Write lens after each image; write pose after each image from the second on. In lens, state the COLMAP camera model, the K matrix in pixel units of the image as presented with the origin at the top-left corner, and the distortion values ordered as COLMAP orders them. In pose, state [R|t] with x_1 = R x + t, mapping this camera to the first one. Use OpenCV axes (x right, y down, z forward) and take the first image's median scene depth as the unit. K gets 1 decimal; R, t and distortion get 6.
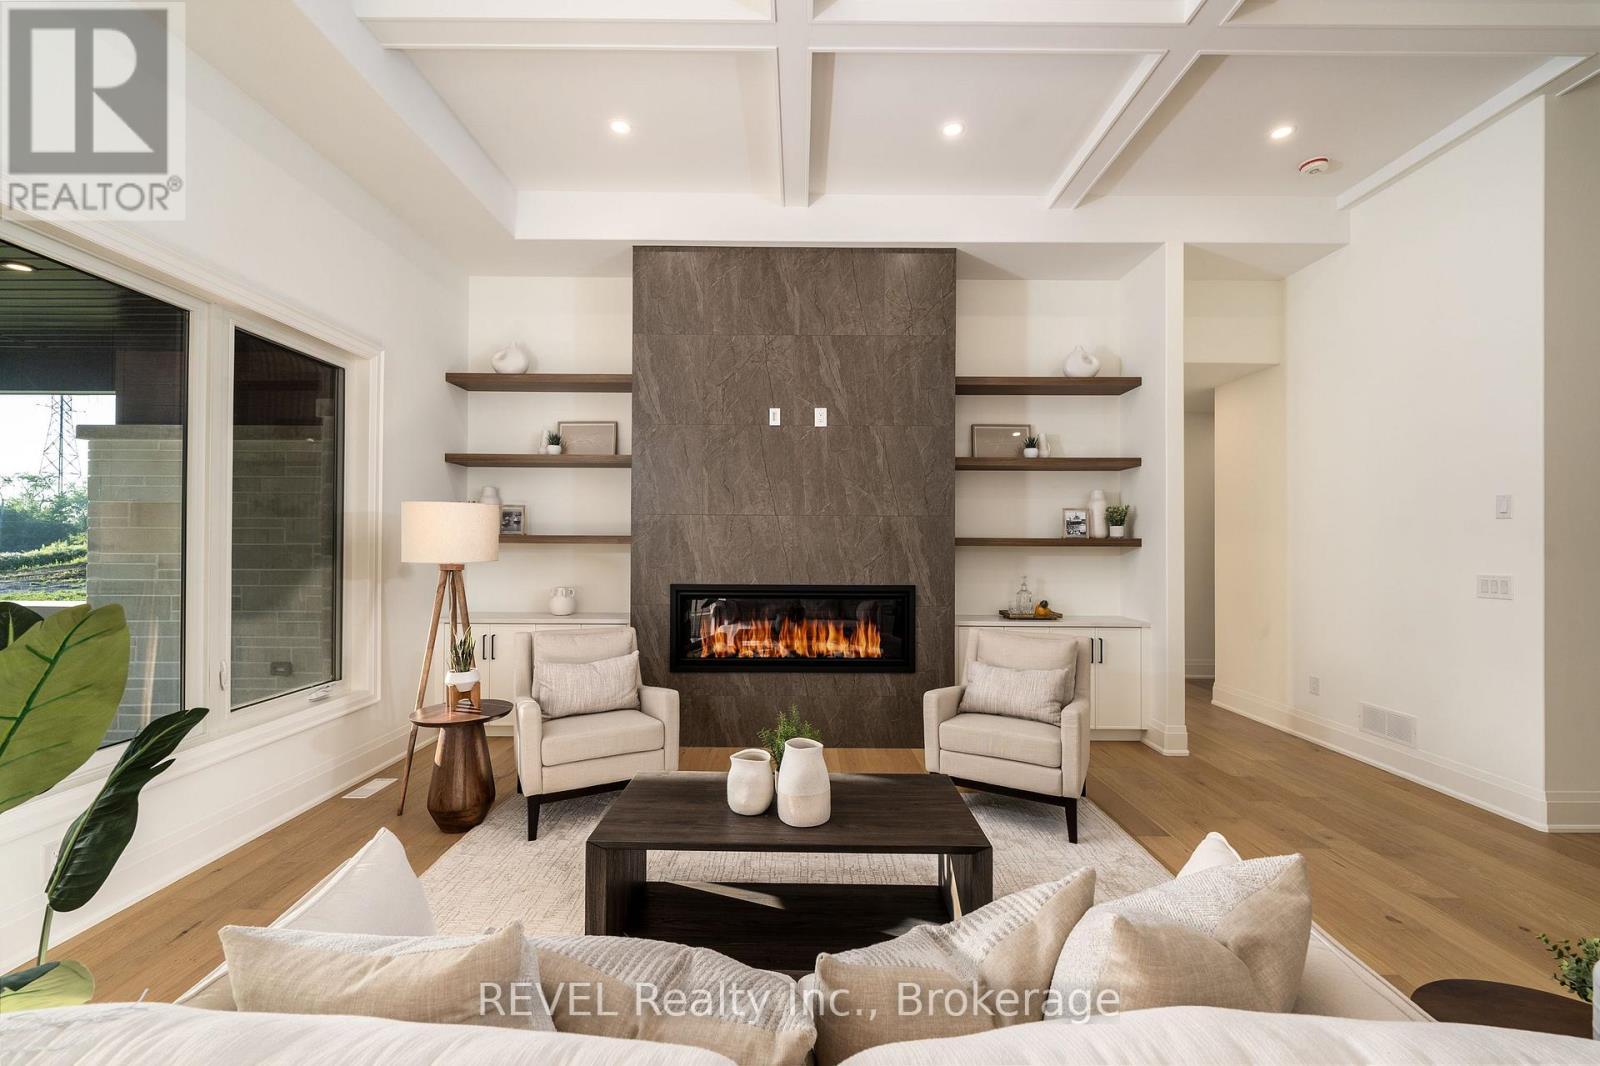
lens RADIAL K [[643.8, 0, 800.0], [0, 643.8, 537.3], [0, 0, 1]] dist [0.000386, -0.000716]
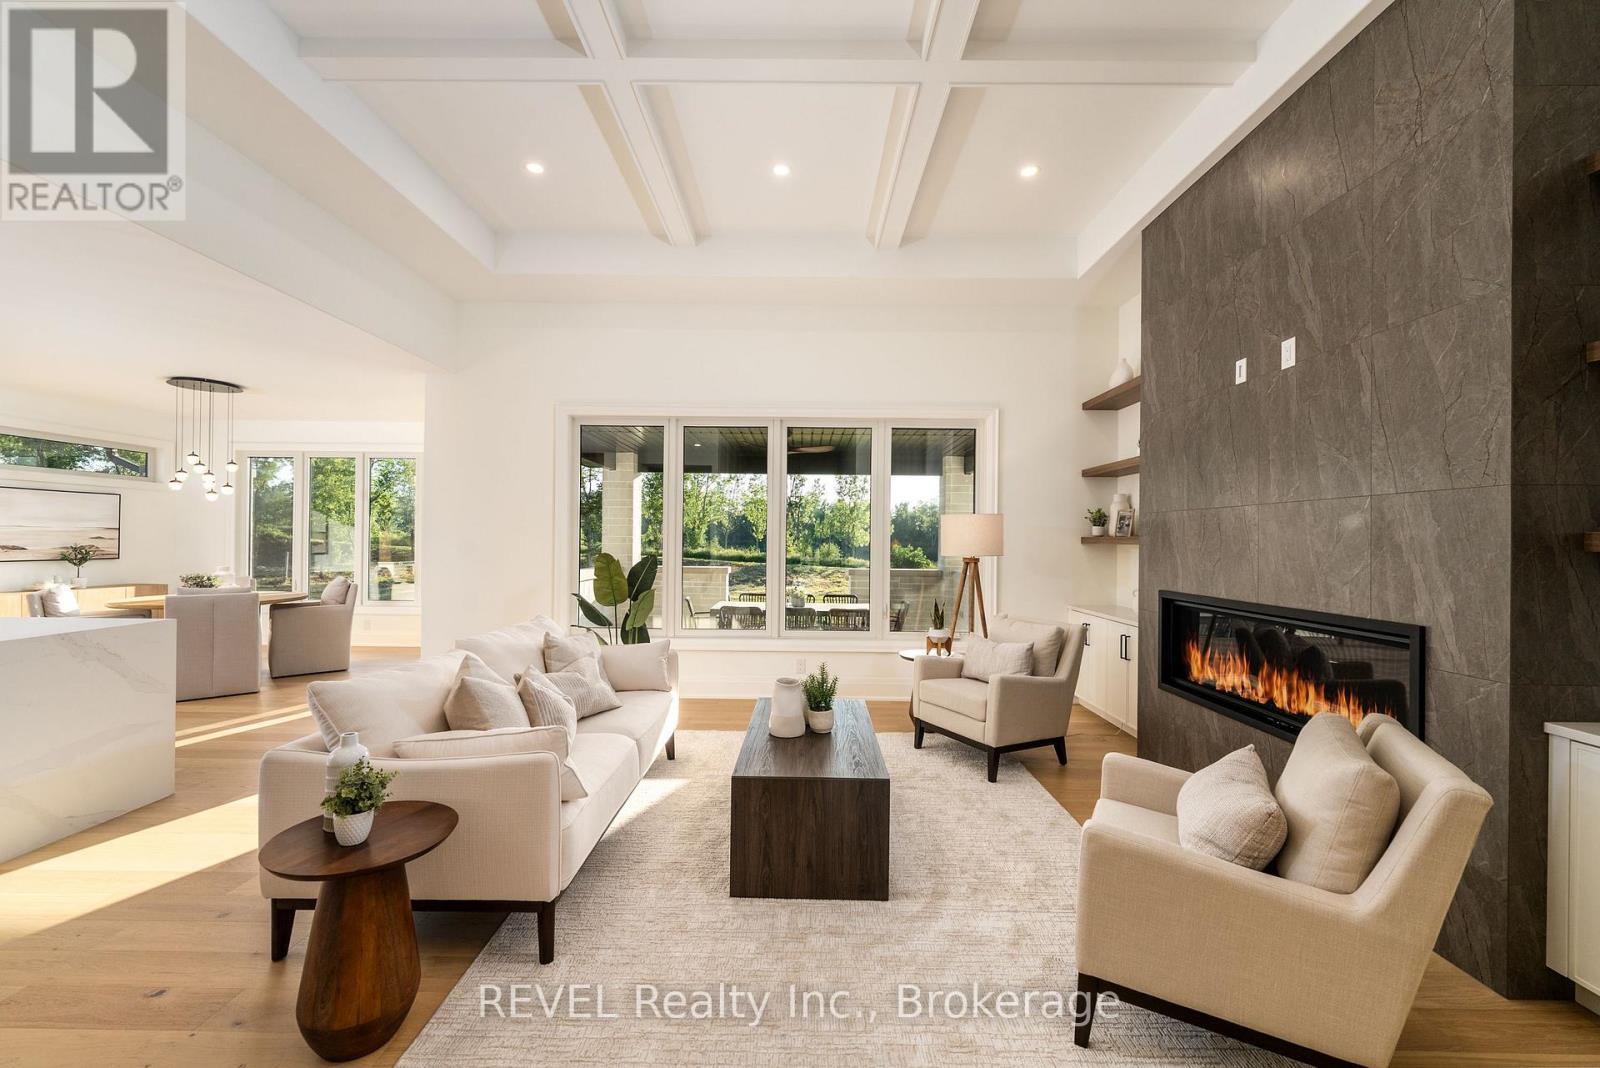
lens RADIAL K [[643.8, 0, 800.0], [0, 643.8, 538.3], [0, 0, 1]] dist [0.000386, -0.000716]
pose [[-0.007917, -0.008613, -0.999932, 0.693866], [-0.002011, 0.999961, -0.008597, 0.009627], [0.999967, 0.001942, -0.007934, 0.504595]]
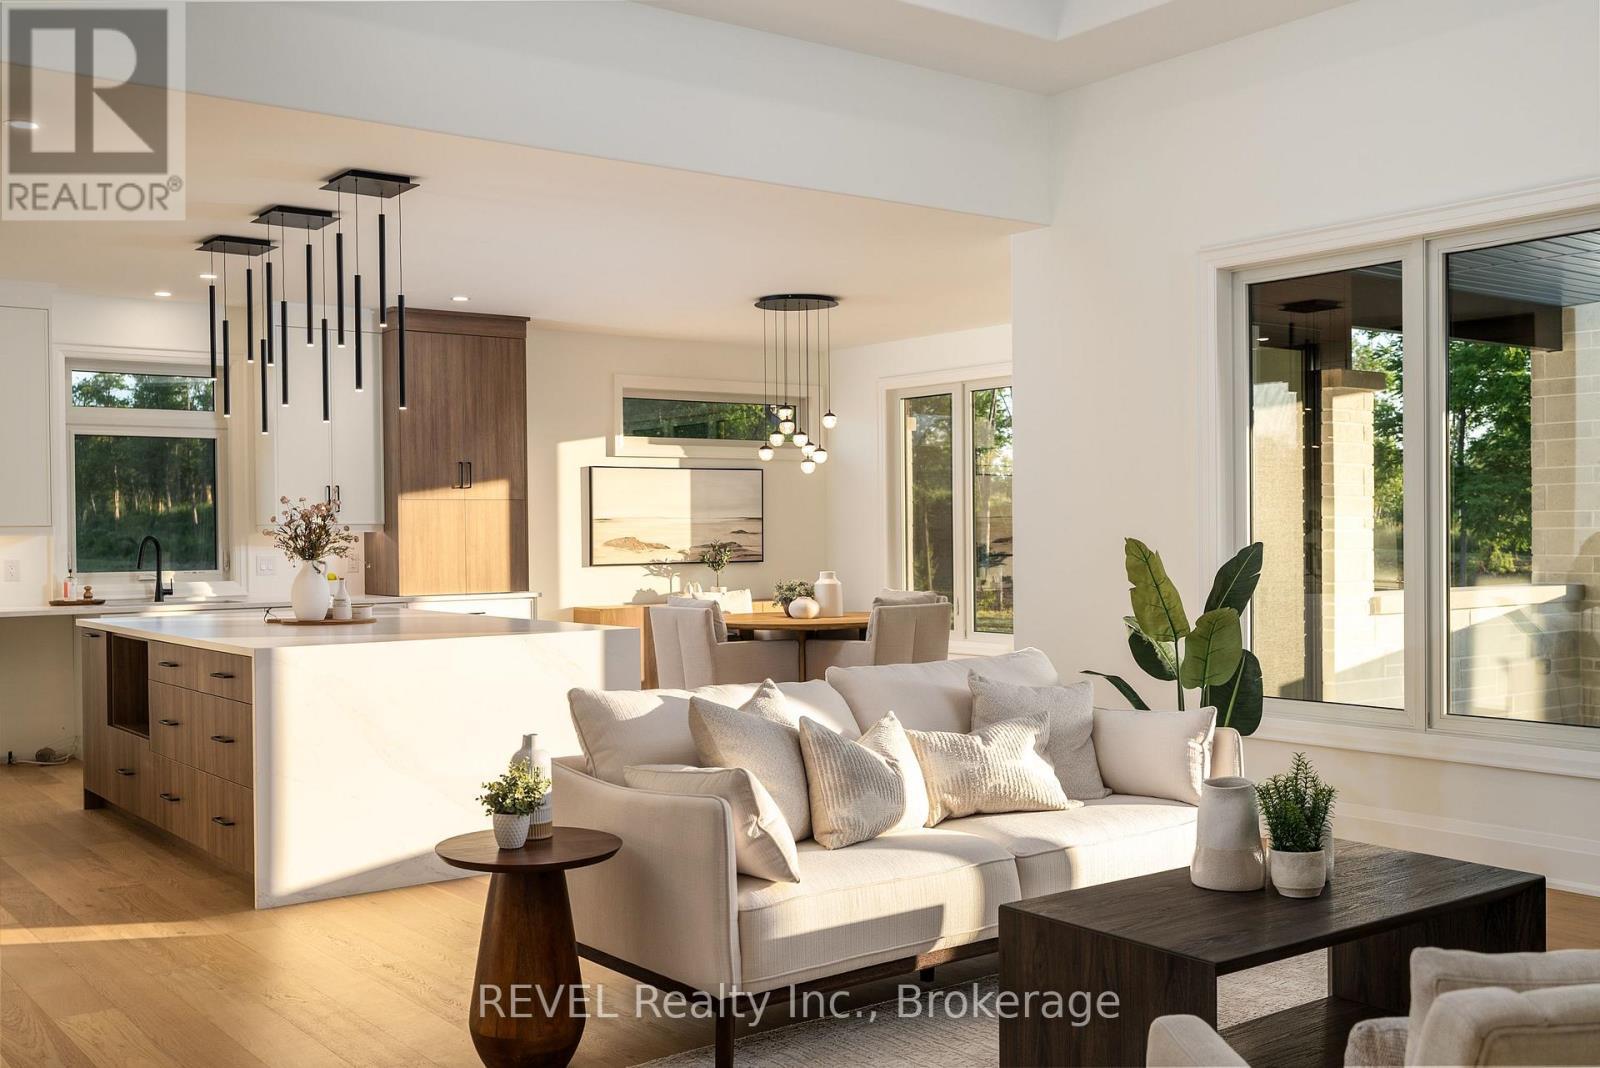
lens RADIAL K [[1582.2, 0, 800.0], [0, 1582.2, 534.0], [0, 0, 1]] dist [0.013537, 0.001275]
pose [[-0.798145, 0.003325, -0.602456, 0.703833], [0.010991, 0.999899, -0.009041, 0.028039], [0.602365, -0.013838, -0.798101, 1.037735]]
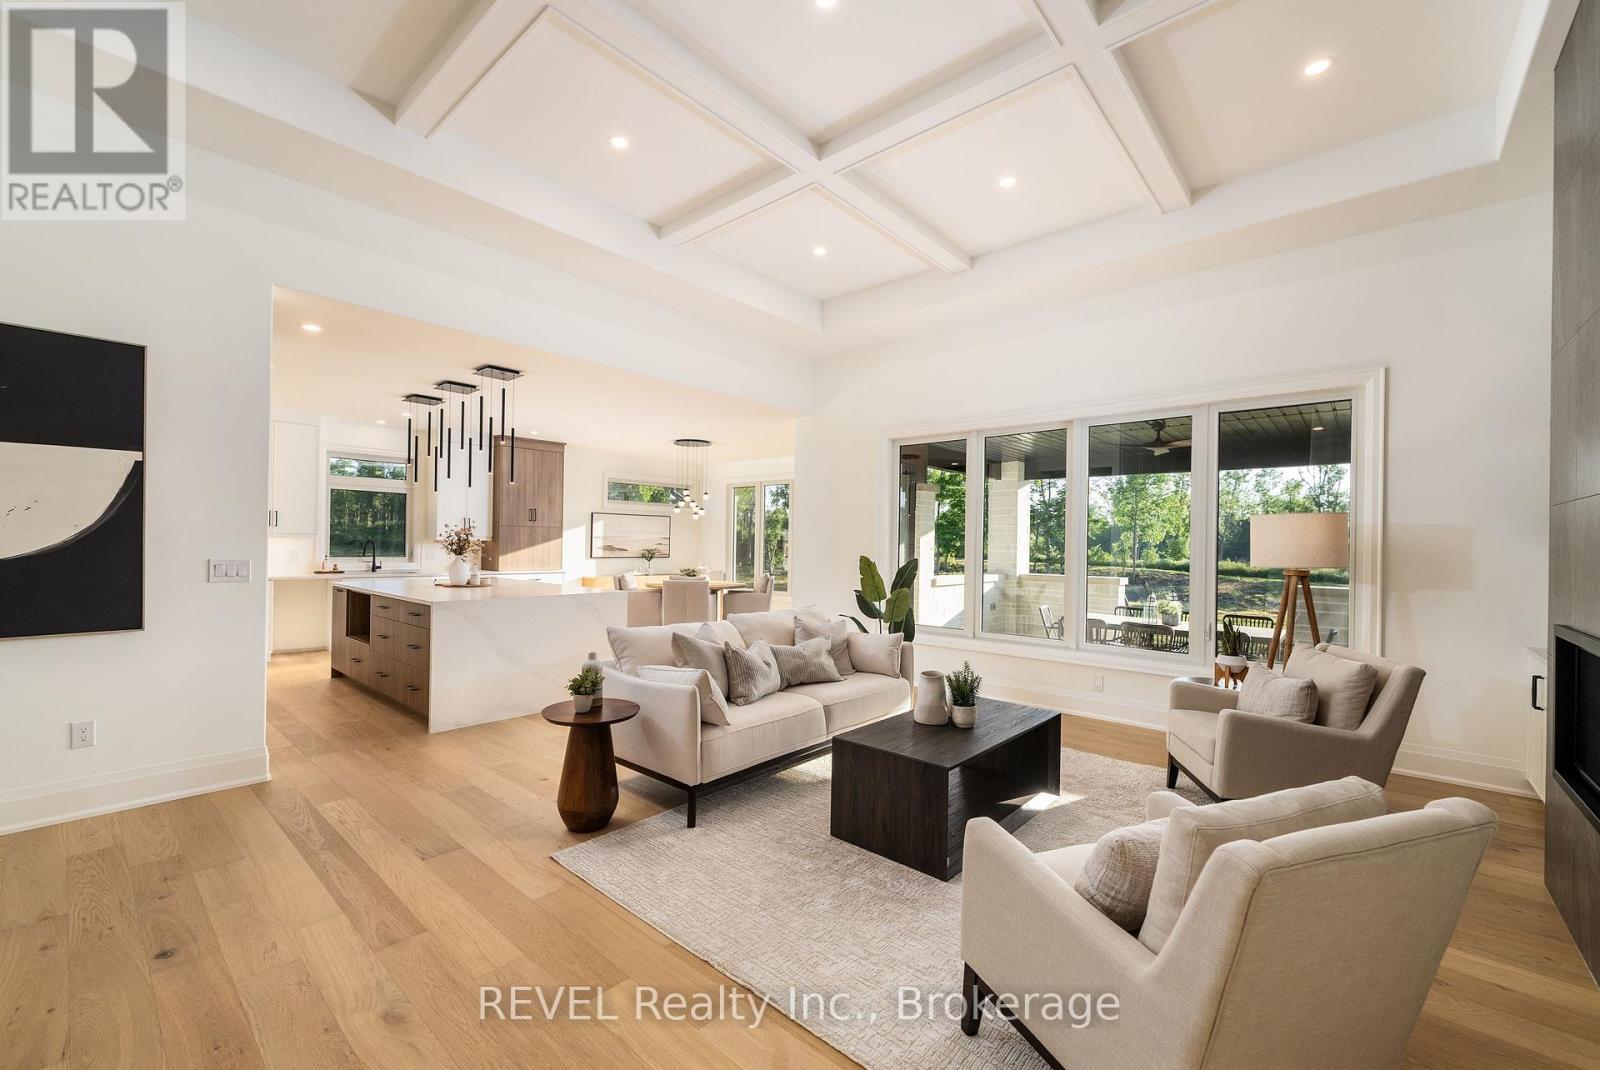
lens RADIAL K [[650.9, 0, 801.9], [0, 650.9, 540.6], [0, 0, 1]] dist [0.000885, 0.000170]
pose [[-0.659146, -0.017906, -0.751802, 0.678458], [-0.011694, 0.999840, -0.013561, 0.013176], [0.751924, -0.000147, -0.659250, 0.873269]]
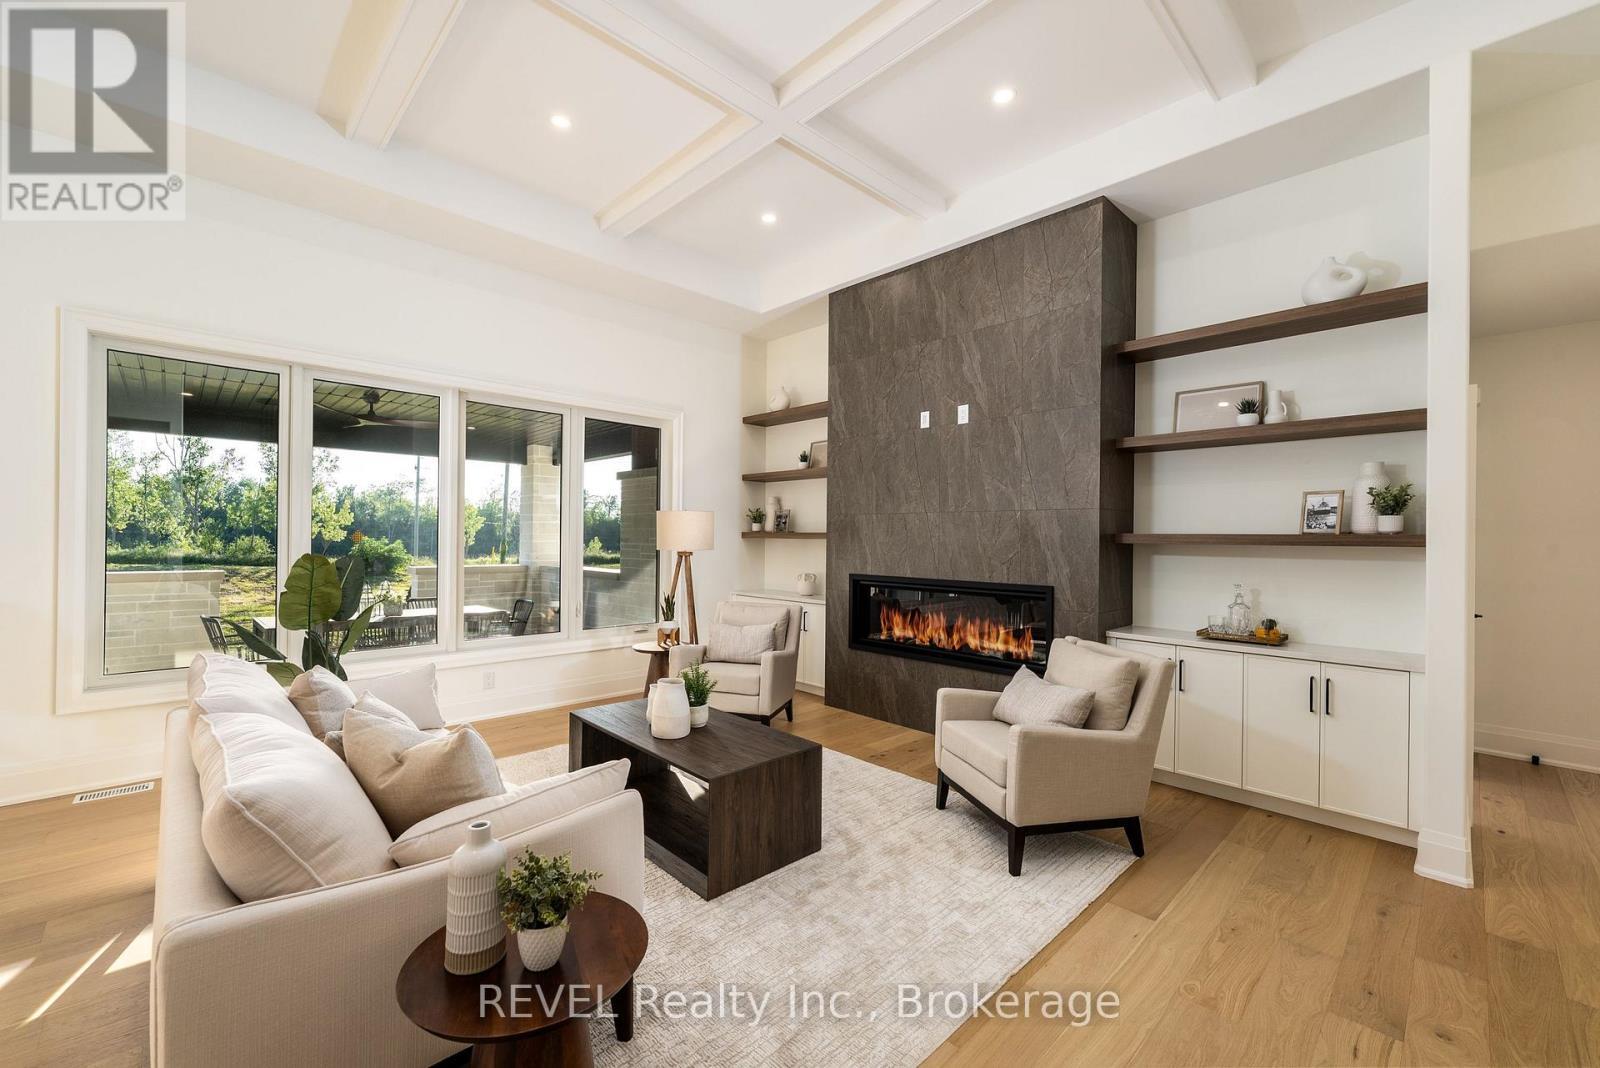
lens RADIAL K [[647.8, 0, 798.3], [0, 647.8, 537.6], [0, 0, 1]] dist [0.000156, -0.000295]
pose [[0.693496, 0.001776, -0.720458, 0.583578], [-0.001163, 0.999998, 0.001345, 0.005171], [0.720460, -0.000095, 0.693497, 0.110911]]
